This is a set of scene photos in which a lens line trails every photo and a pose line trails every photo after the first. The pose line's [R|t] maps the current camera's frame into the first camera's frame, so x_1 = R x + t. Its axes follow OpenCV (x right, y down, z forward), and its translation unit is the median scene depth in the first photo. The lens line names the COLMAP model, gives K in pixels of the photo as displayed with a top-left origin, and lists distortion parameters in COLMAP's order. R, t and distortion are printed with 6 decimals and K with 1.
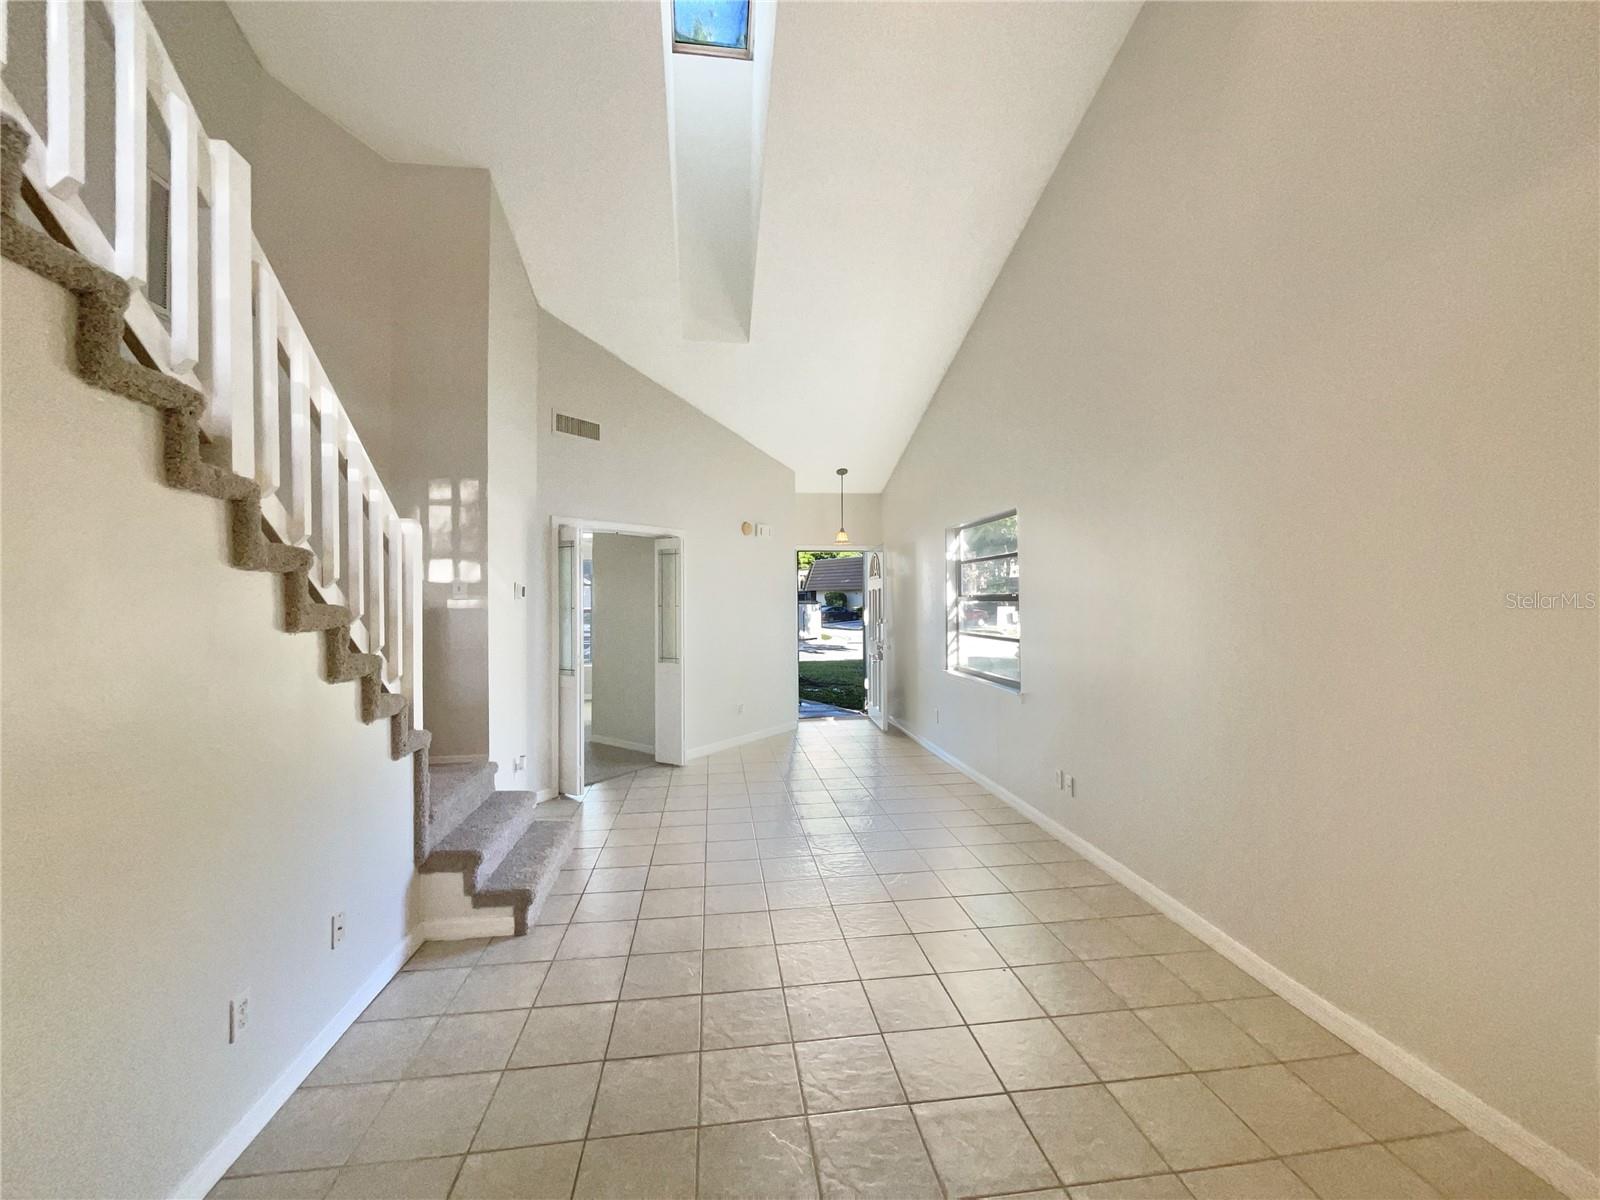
lens RADIAL K [[639.9, 0, 798.9], [0, 639.9, 585.5], [0, 0, 1]] dist [0.001926, 0.000254]
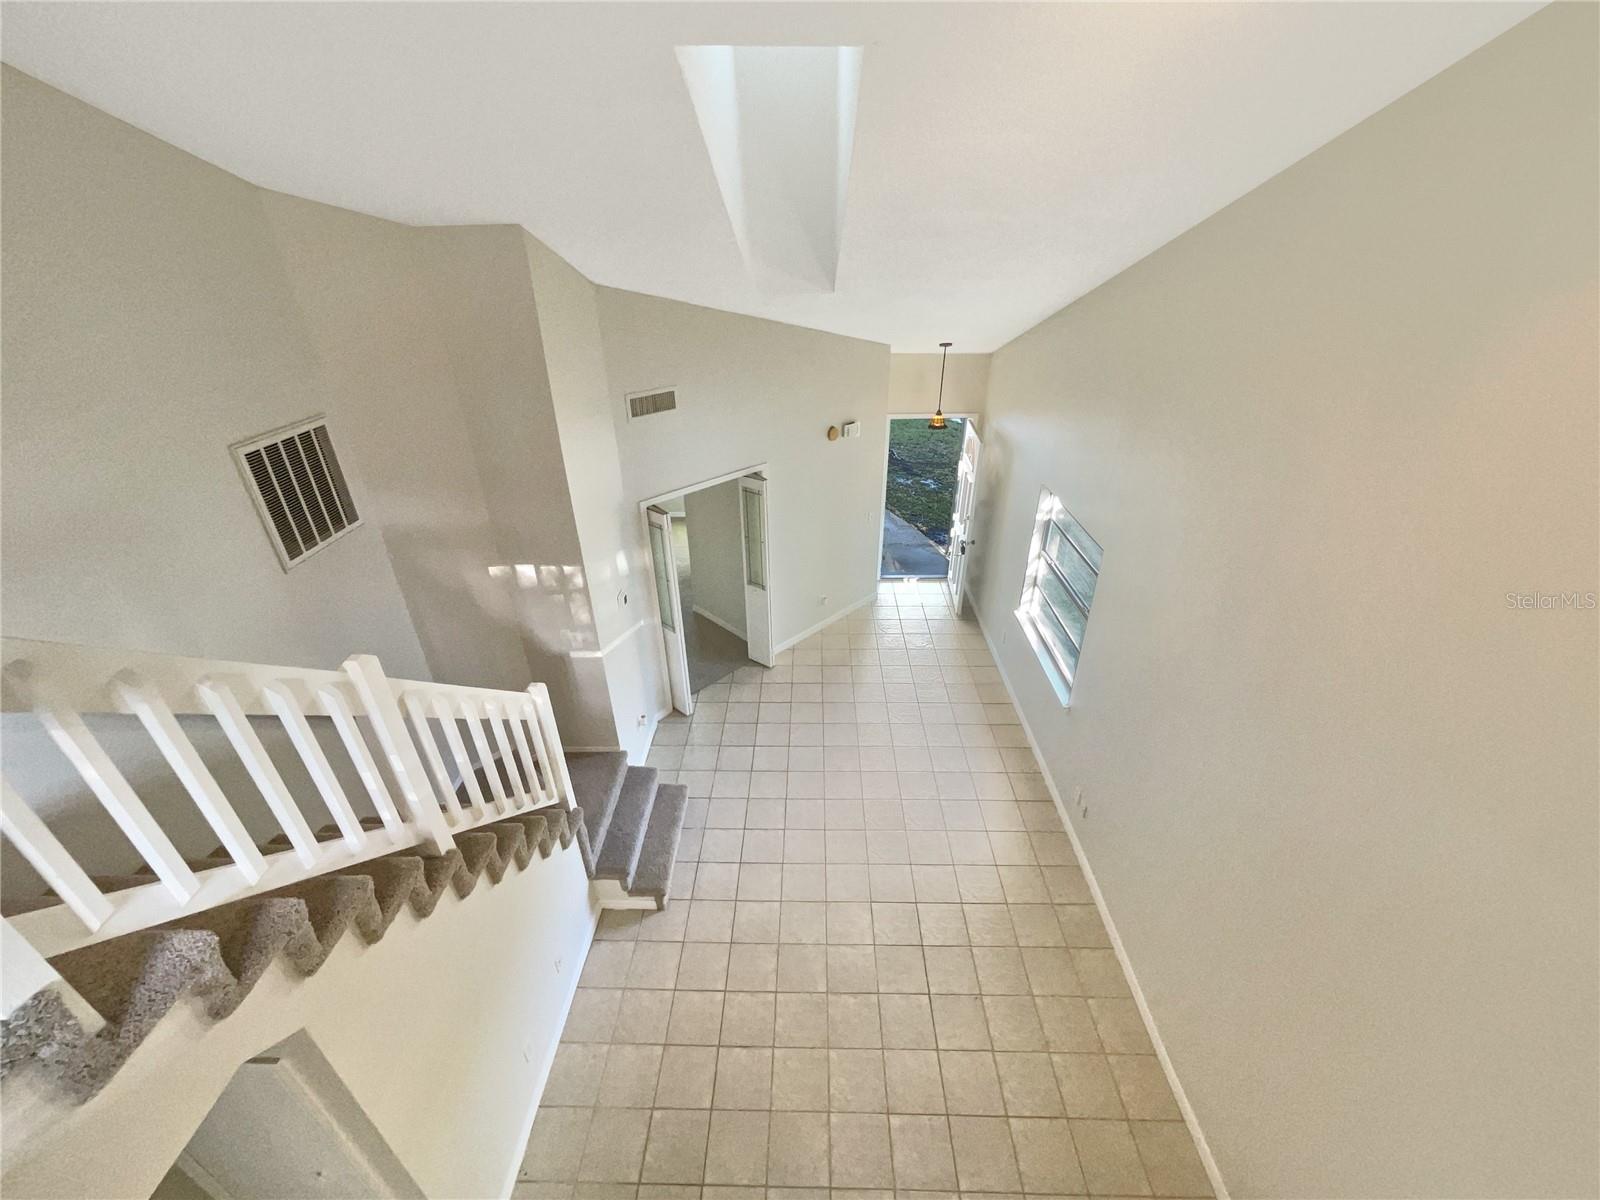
lens RADIAL K [[654.8, 0, 800.0], [0, 654.8, 600.0], [0, 0, 1]] dist [-0.001742, 0.000127]
pose [[0.988114, 0.079409, -0.131622, 0.027275], [0.000241, 0.855439, 0.517903, -0.634512], [0.153721, -0.511779, 0.845253, 0.079574]]
